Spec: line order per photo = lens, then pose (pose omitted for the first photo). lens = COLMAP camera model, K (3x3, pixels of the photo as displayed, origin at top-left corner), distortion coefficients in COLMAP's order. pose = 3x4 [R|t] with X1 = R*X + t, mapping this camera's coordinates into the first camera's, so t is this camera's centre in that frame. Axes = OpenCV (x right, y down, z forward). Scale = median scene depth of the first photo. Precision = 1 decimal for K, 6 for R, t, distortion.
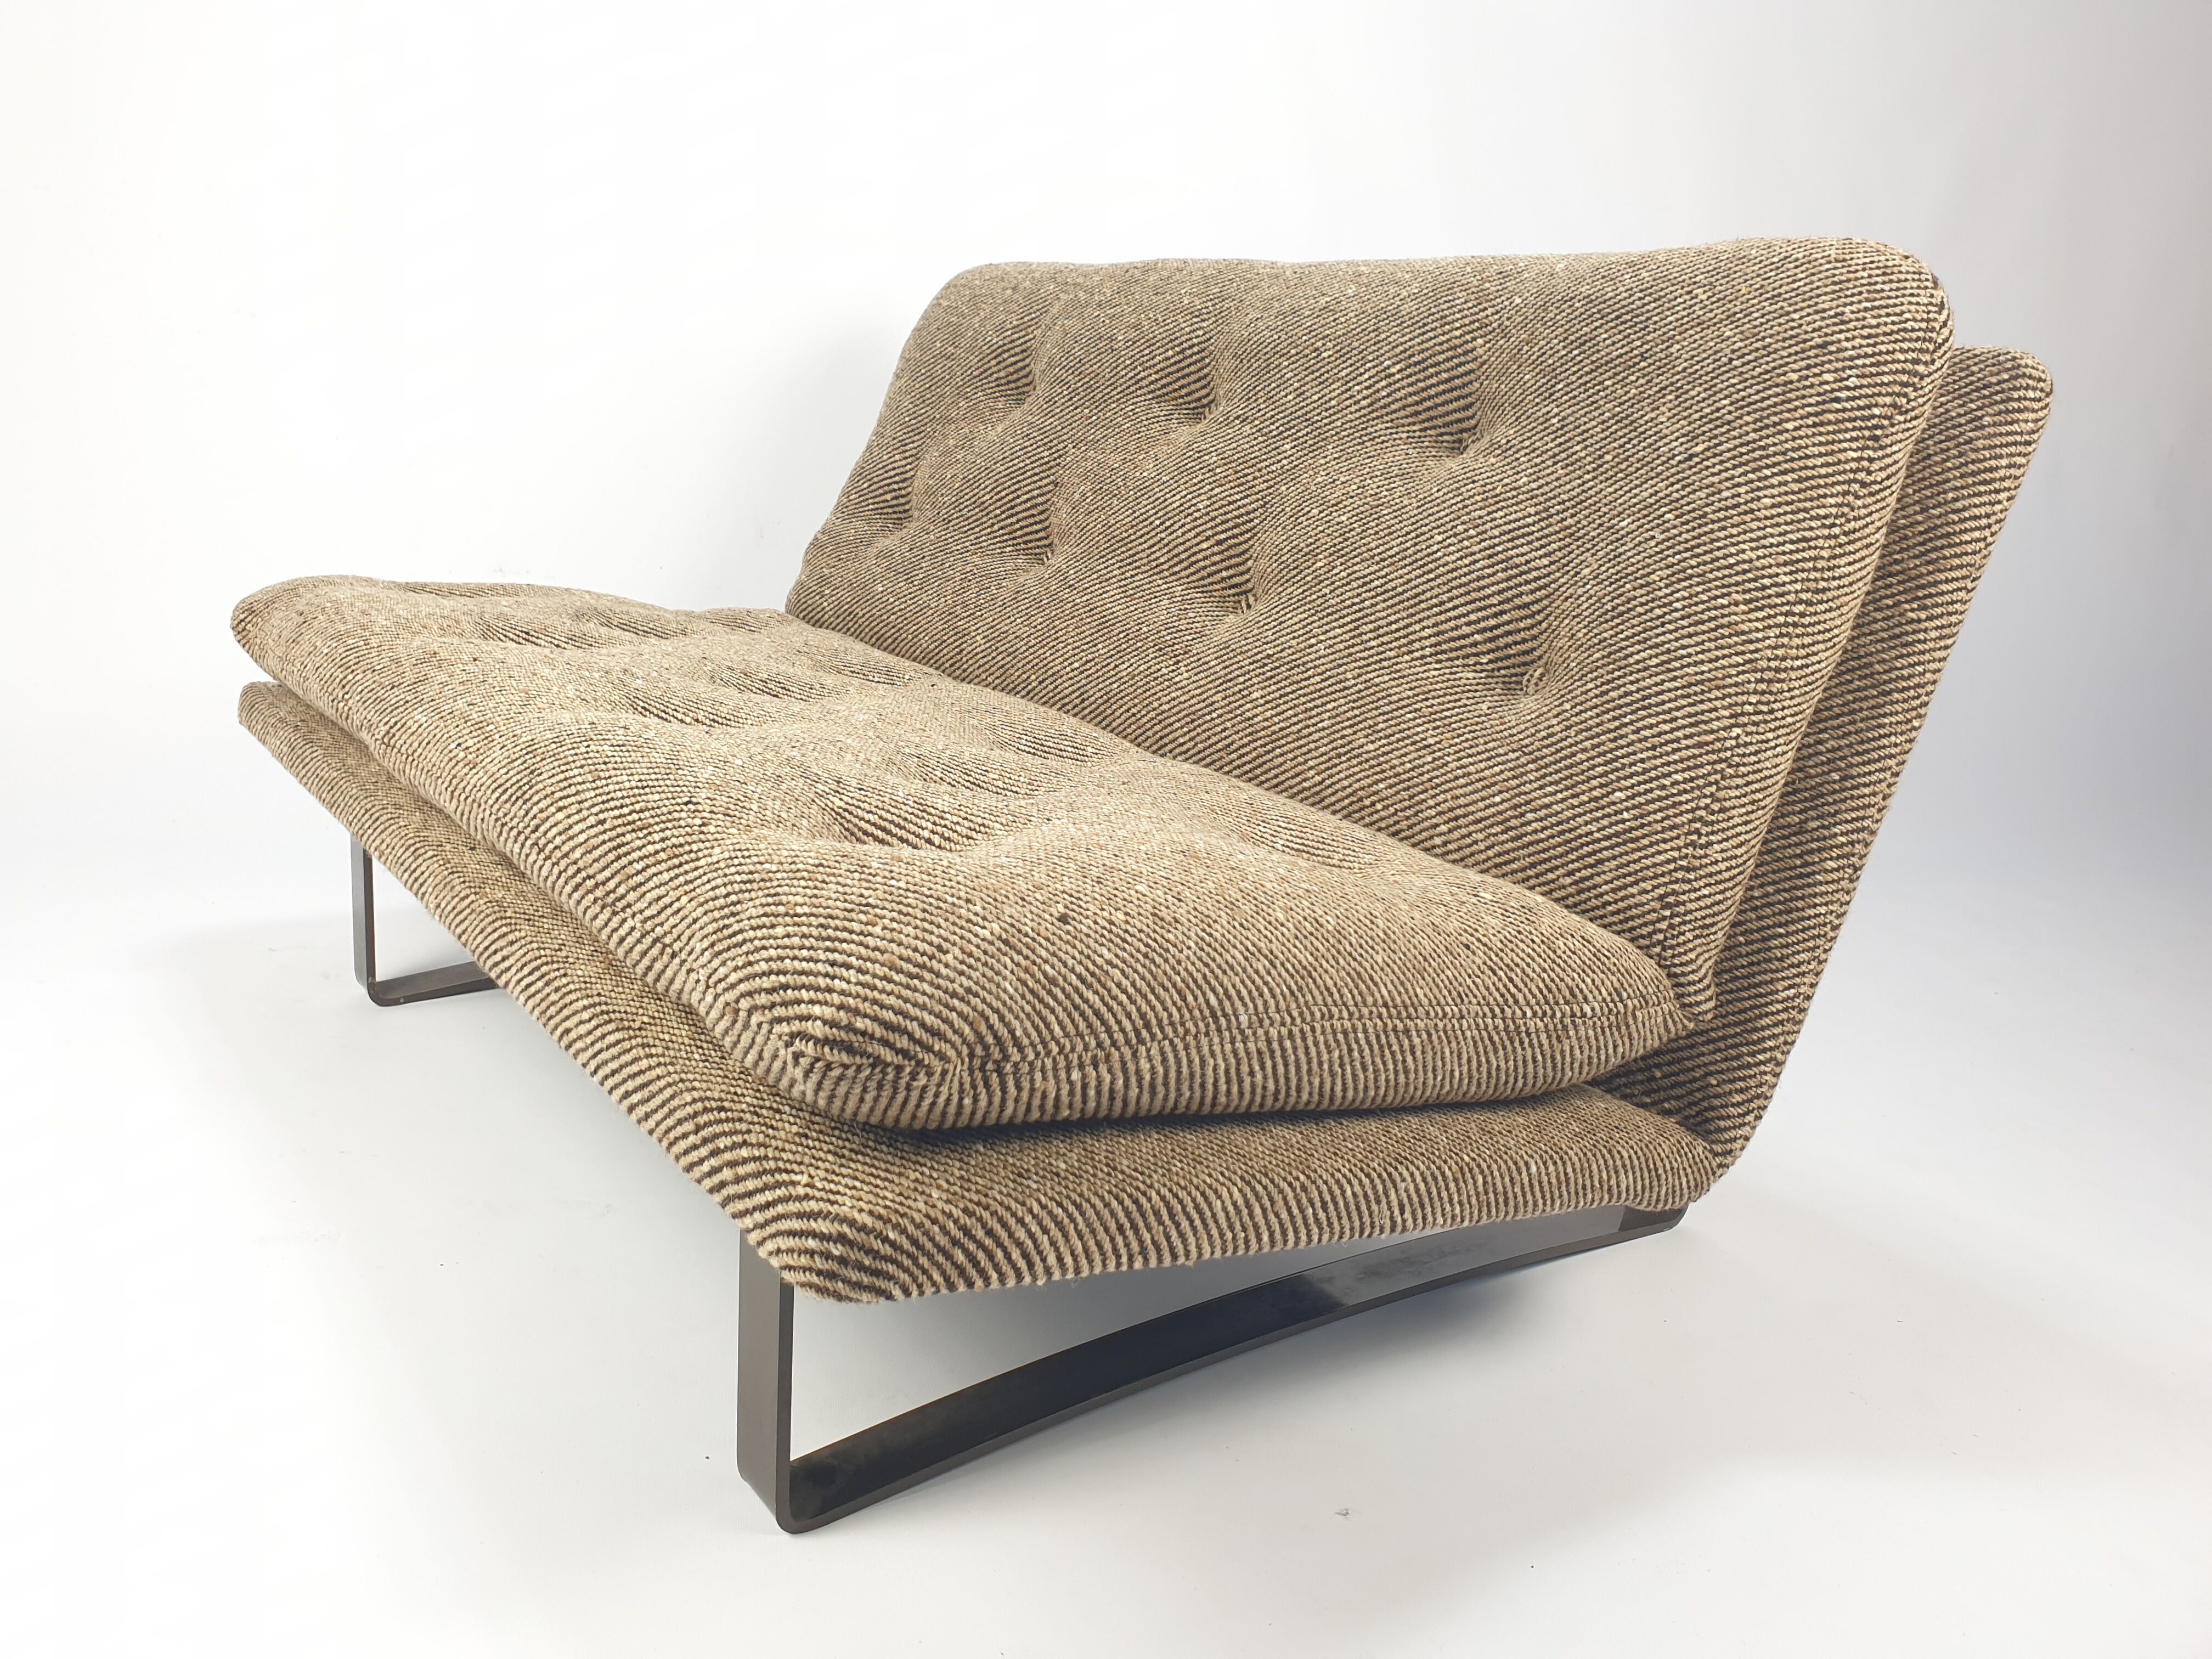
lens RADIAL K [[1674.9, 0, 1110.4], [0, 1674.9, 651.6], [0, 0, 1]] dist [0.212283, -0.291192]
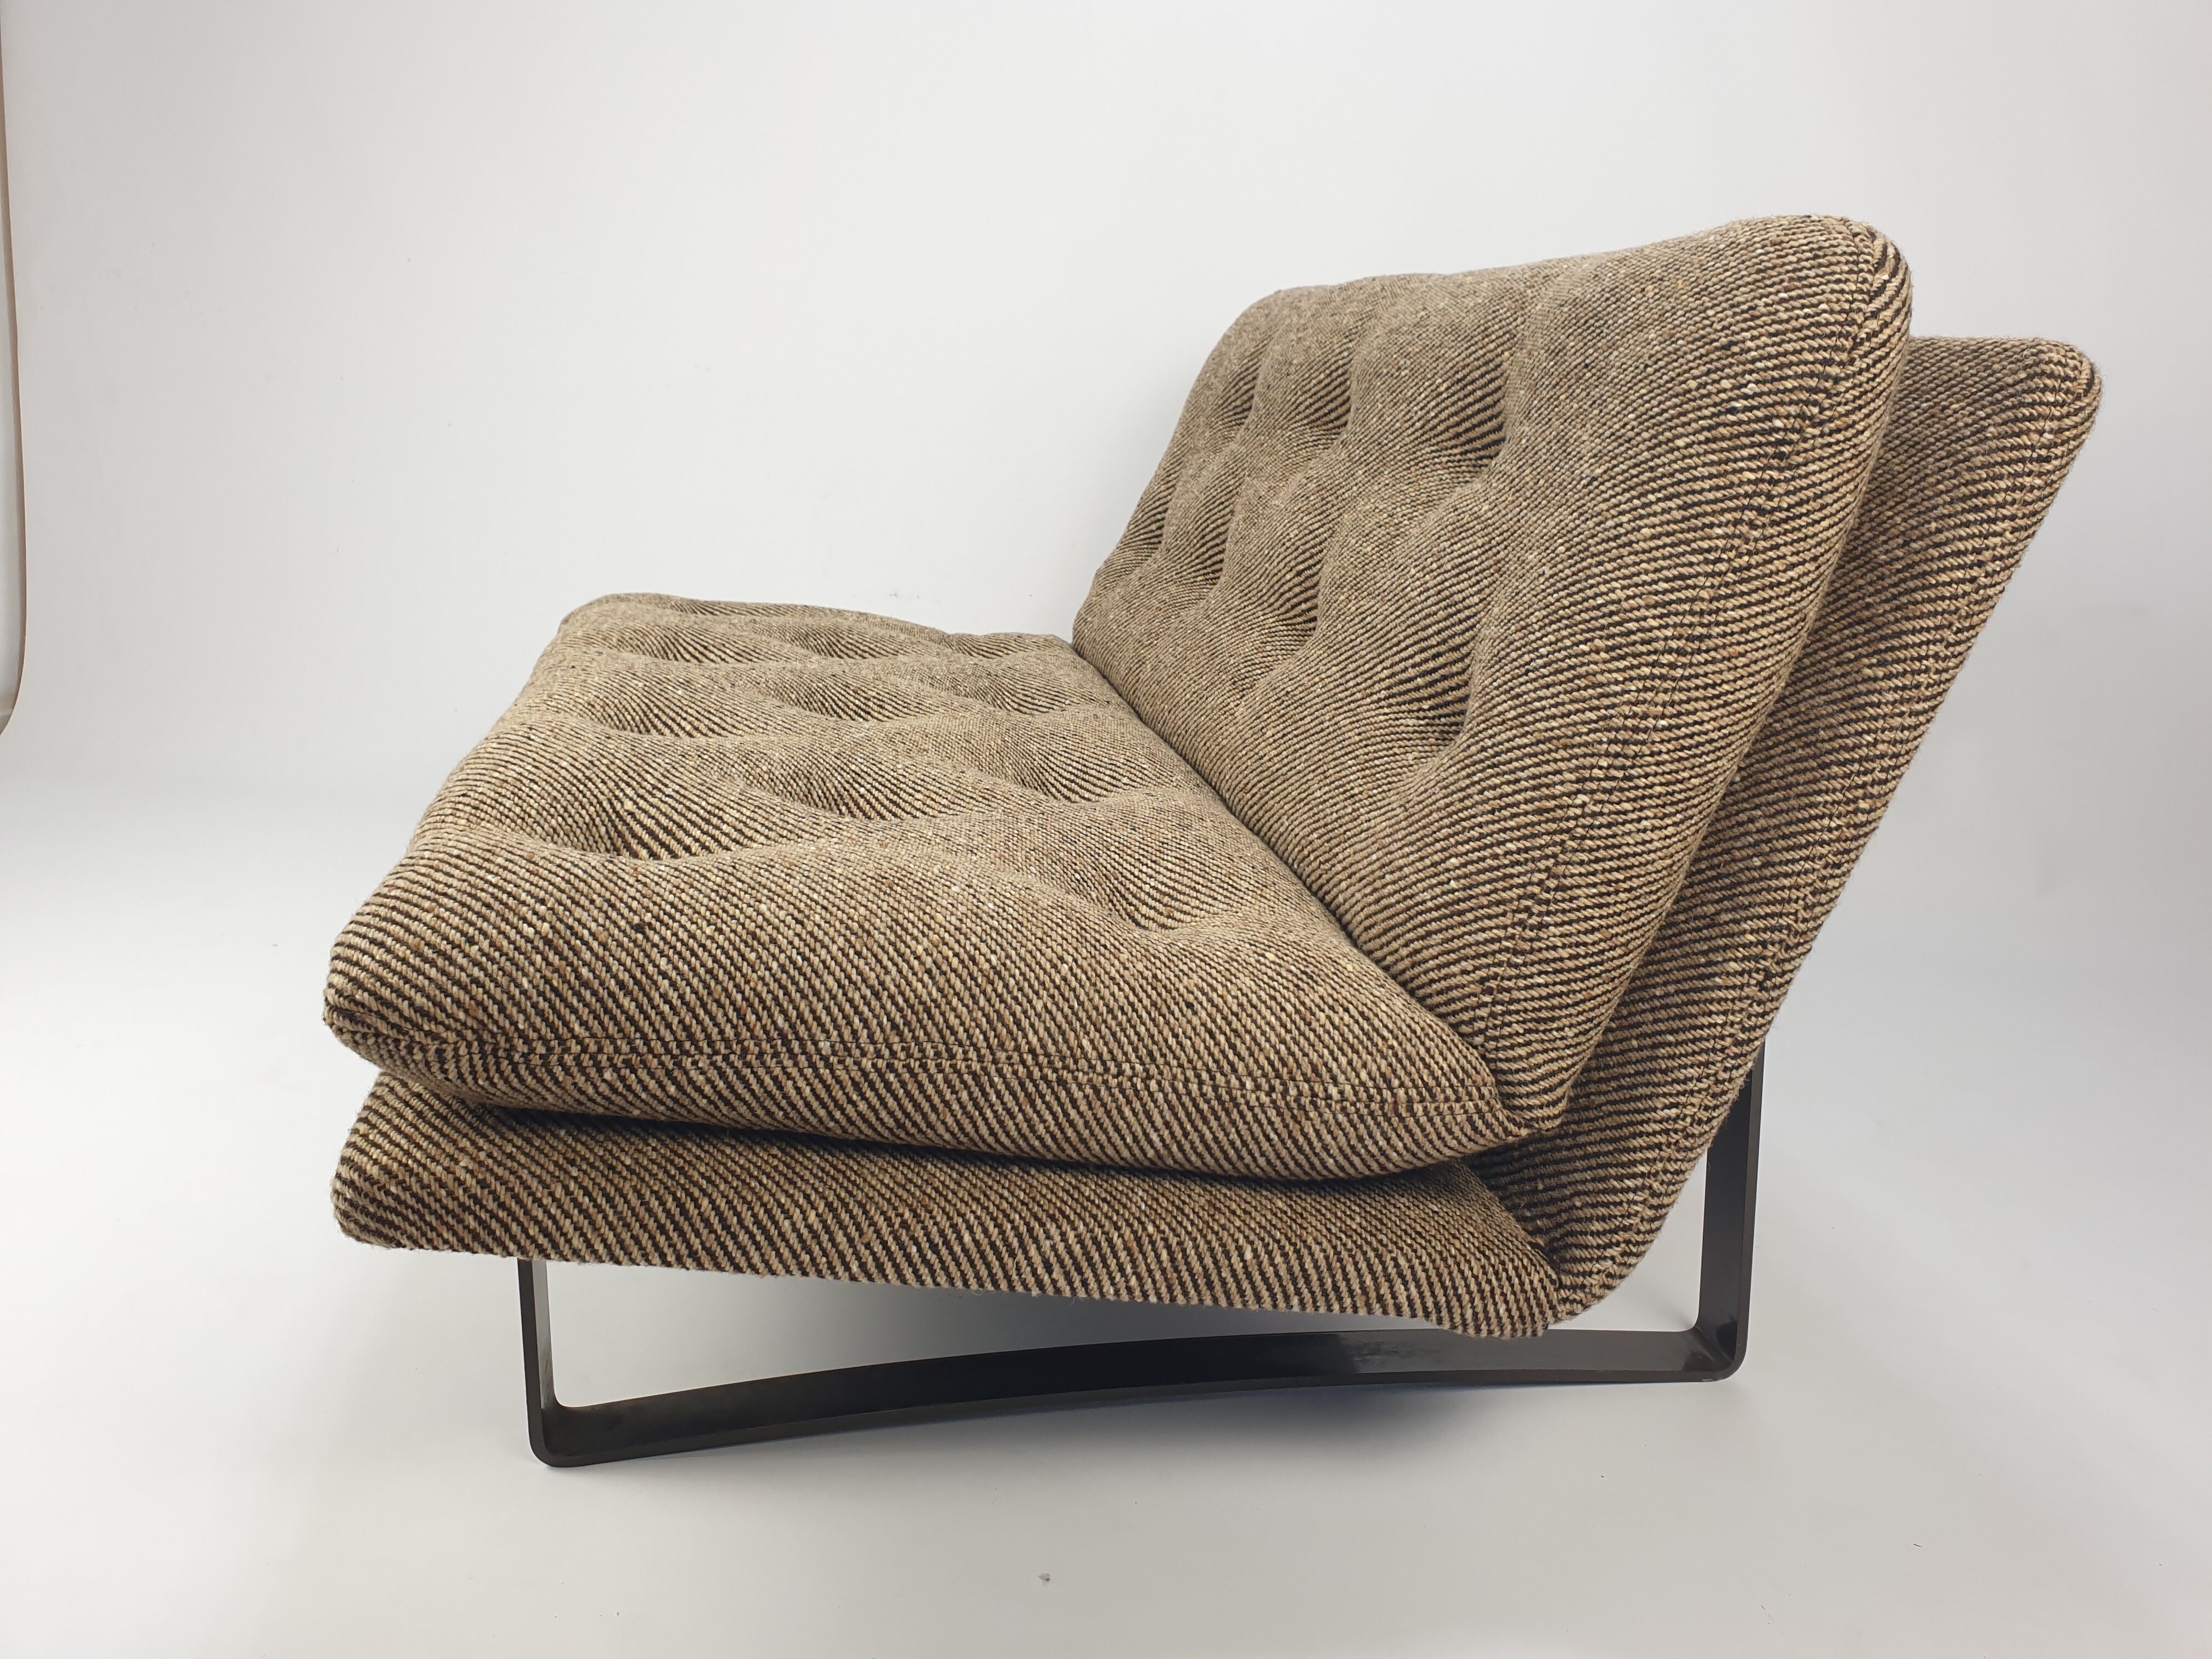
lens RADIAL K [[1654.1, 0, 1110.0], [0, 1654.1, 677.0], [0, 0, 1]] dist [0.215464, -0.418765]
pose [[0.905562, 0.036184, -0.422669, 0.500875], [-0.038132, 0.999265, 0.003847, -0.008633], [0.422498, 0.012634, 0.906276, 0.130987]]
